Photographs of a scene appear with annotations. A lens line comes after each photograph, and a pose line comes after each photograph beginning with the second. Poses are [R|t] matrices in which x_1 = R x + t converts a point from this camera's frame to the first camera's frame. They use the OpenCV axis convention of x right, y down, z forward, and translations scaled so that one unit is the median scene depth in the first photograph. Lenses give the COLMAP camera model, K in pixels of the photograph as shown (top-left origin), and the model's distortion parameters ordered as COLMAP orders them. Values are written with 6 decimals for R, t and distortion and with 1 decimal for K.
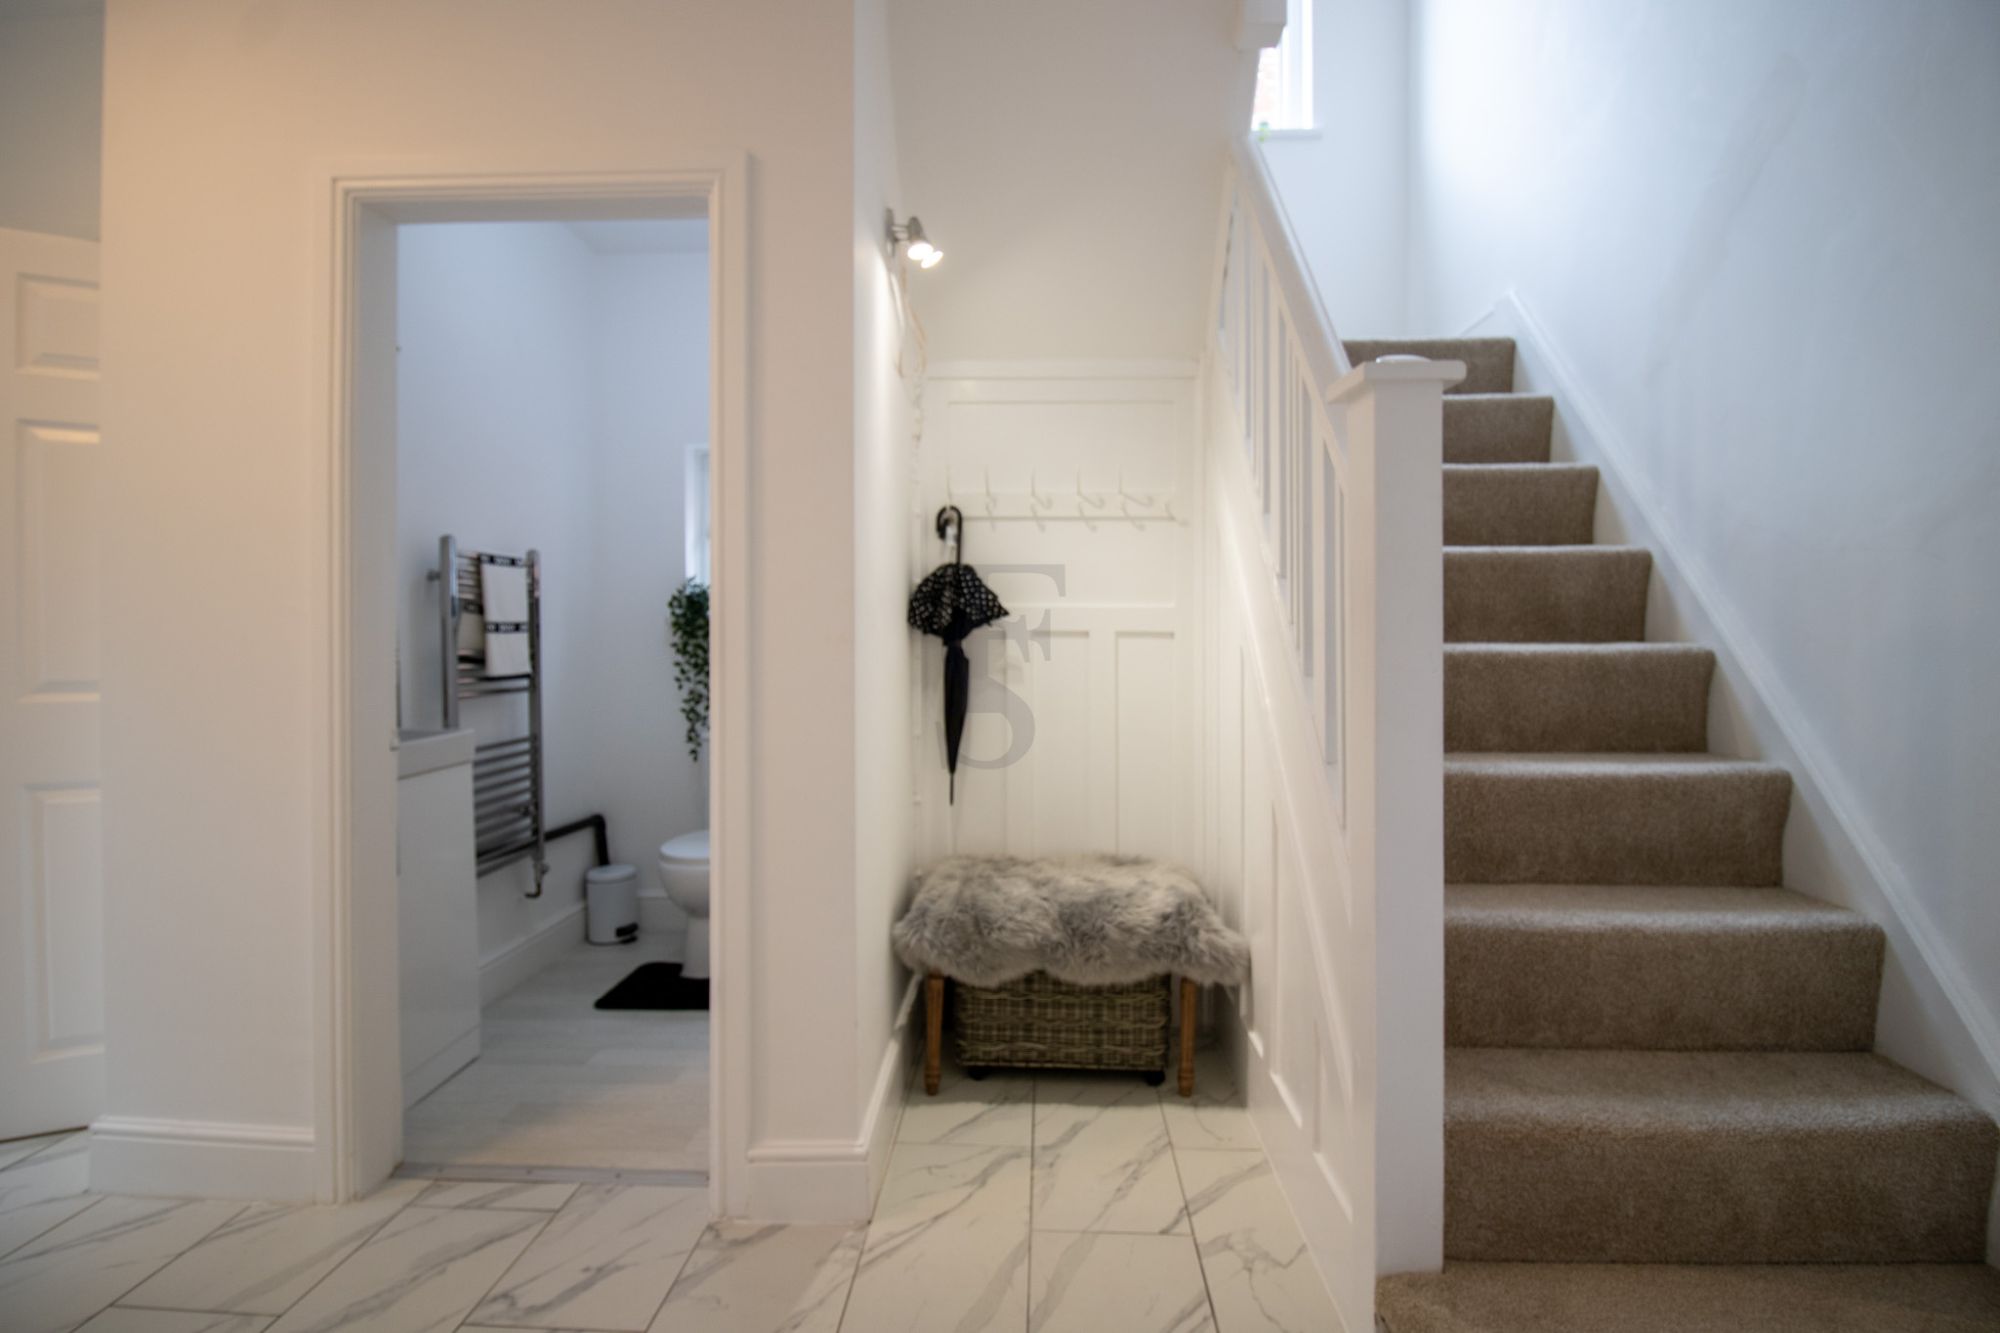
lens RADIAL K [[936.1, 0, 1011.6], [0, 936.1, 644.5], [0, 0, 1]] dist [-0.005665, -0.011690]
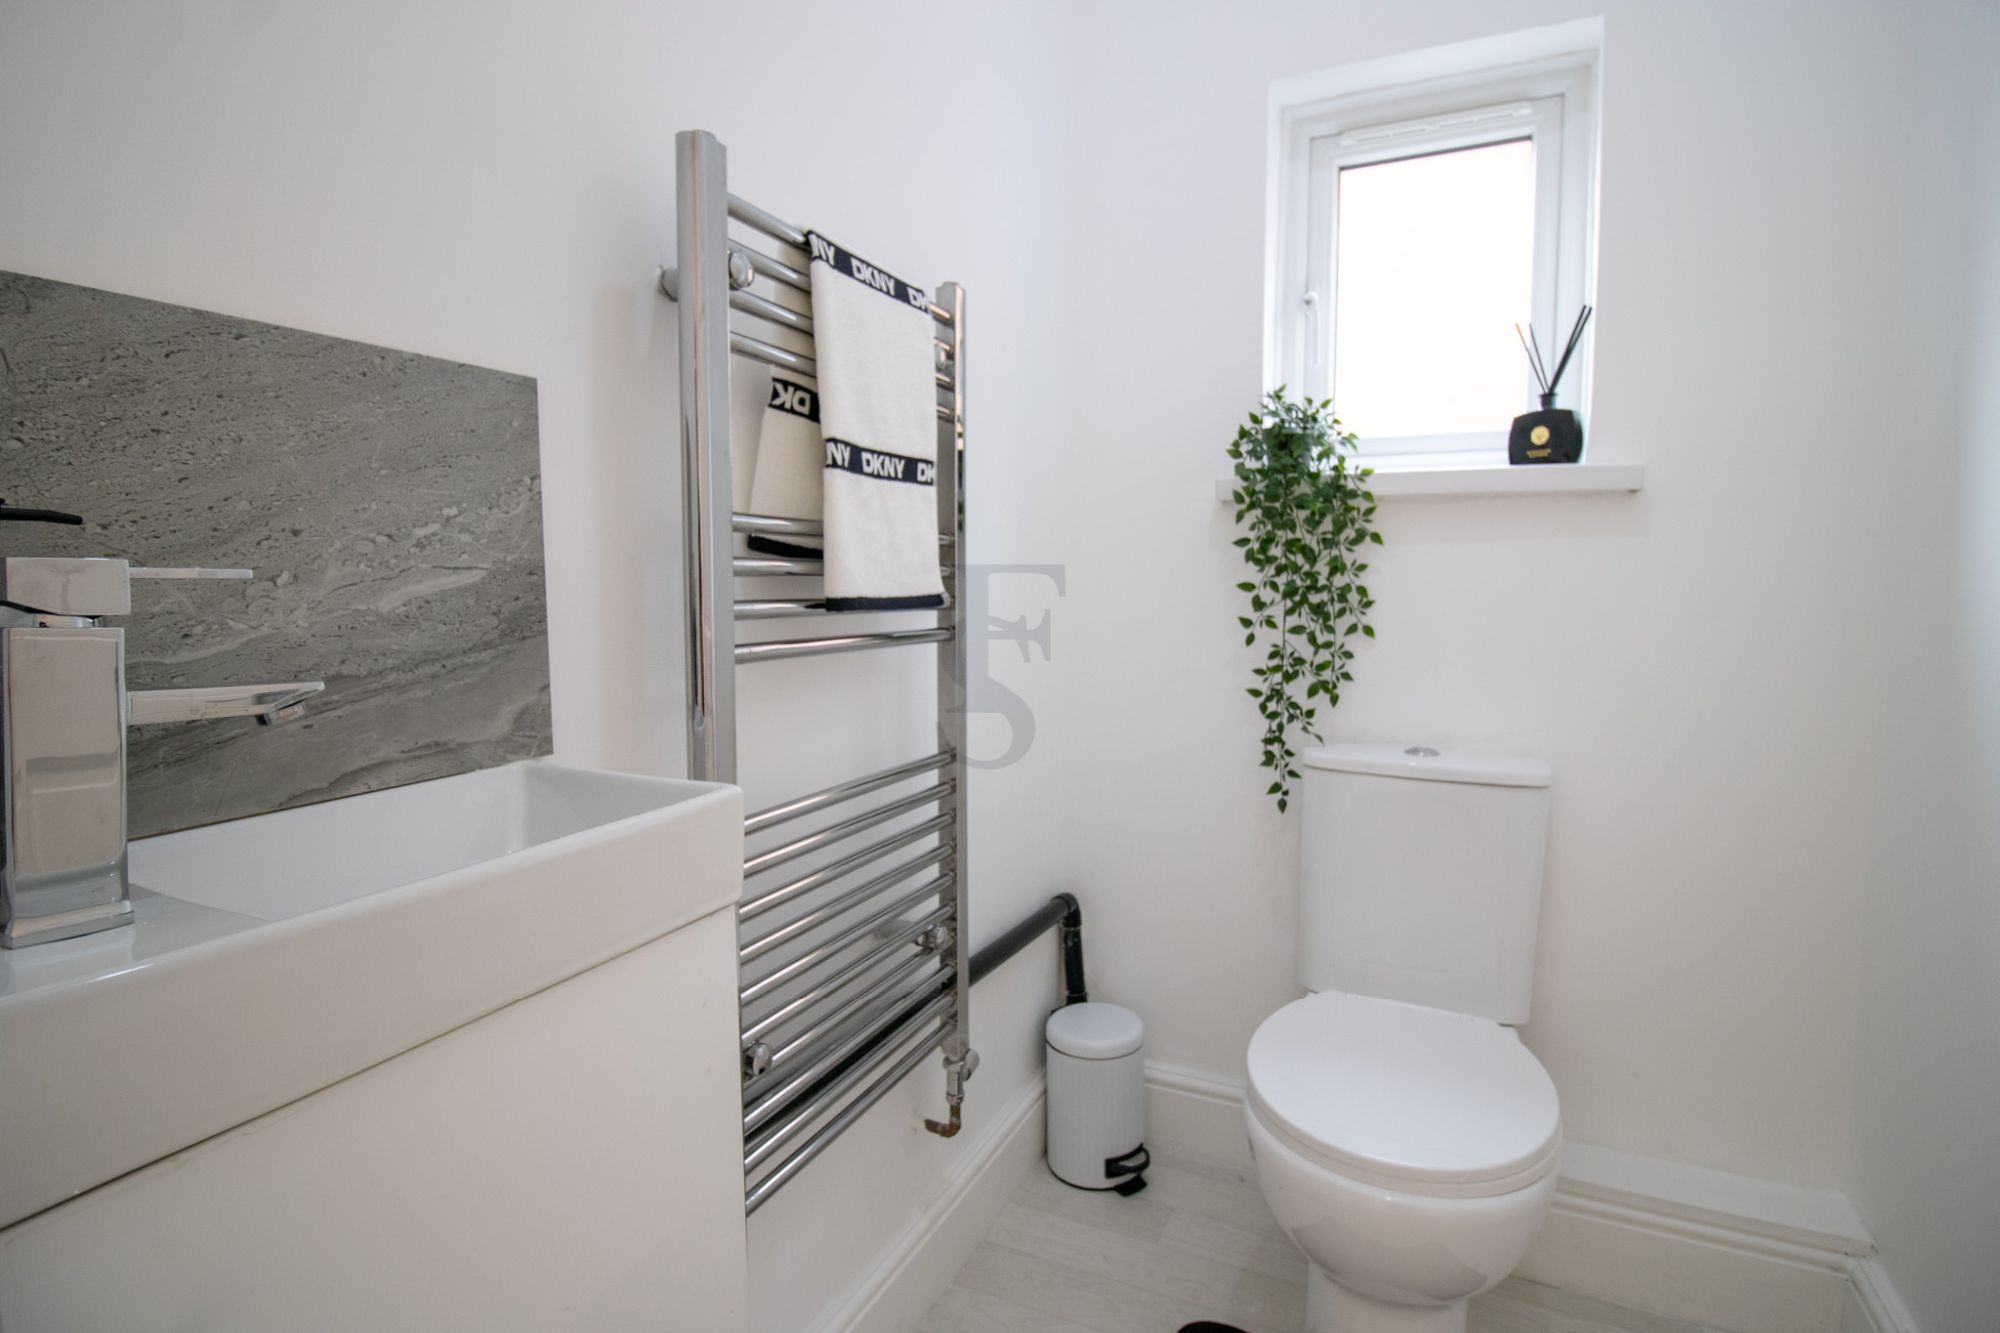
lens RADIAL K [[936.1, 0, 1011.6], [0, 936.1, 644.5], [0, 0, 1]] dist [-0.005665, -0.011690]
pose [[0.916037, 0.038198, -0.399270, -0.295571], [-0.014709, 0.997984, 0.061730, 0.023516], [0.400824, -0.050674, 0.914753, 0.581755]]
